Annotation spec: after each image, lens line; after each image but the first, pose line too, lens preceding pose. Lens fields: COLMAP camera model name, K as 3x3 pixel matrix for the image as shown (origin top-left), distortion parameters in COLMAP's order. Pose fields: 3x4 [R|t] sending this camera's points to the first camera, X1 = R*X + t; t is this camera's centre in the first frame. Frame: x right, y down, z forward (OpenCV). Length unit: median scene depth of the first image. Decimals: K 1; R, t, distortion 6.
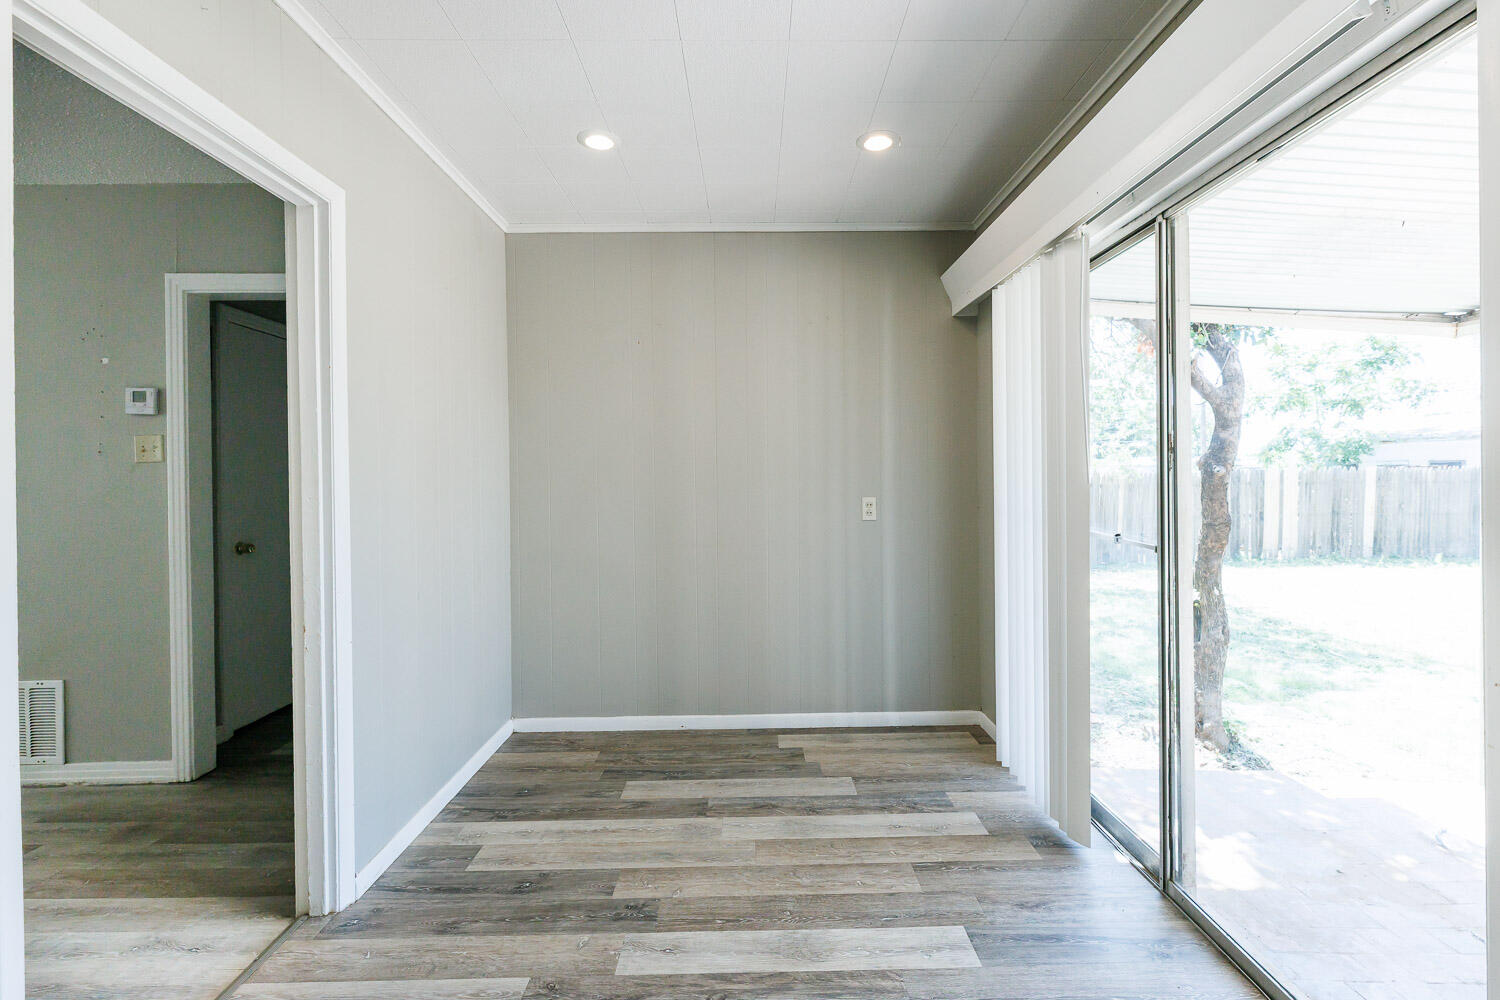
lens RADIAL K [[667.6, 0, 754.1], [0, 667.6, 486.2], [0, 0, 1]] dist [0.001199, 0.000424]
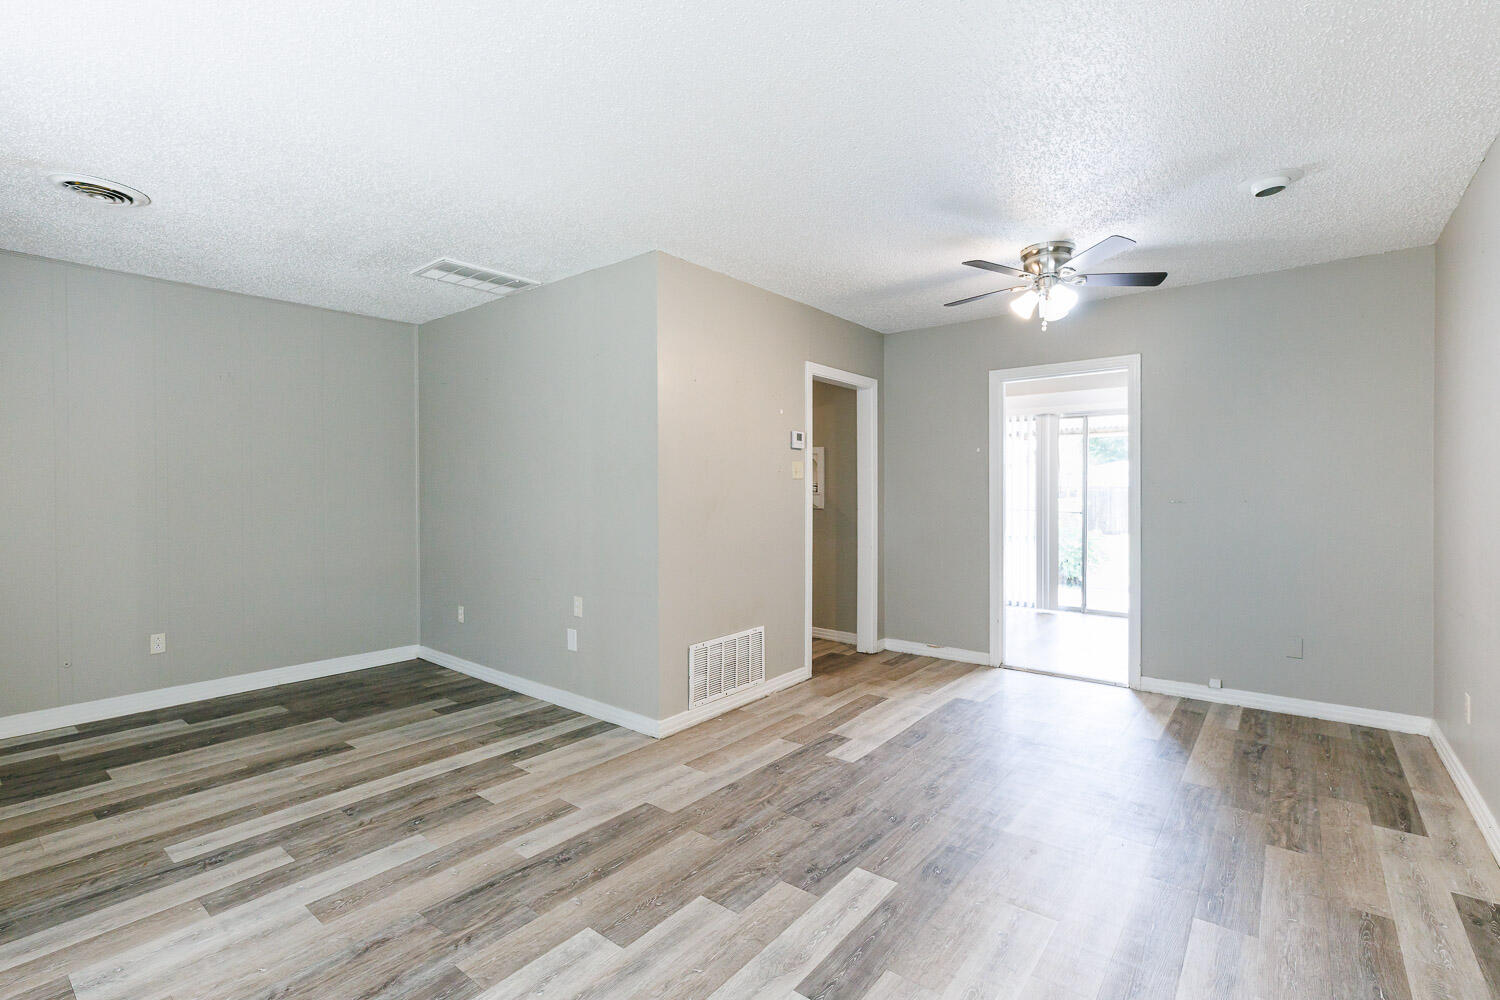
lens RADIAL K [[678.0, 0, 754.7], [0, 678.0, 497.6], [0, 0, 1]] dist [0.000900, 0.000187]
pose [[0.639064, -0.000309, 0.769154, -2.209769], [0.008888, 0.999936, -0.006984, 0.018601], [-0.769102, 0.011299, 0.639026, 0.057530]]
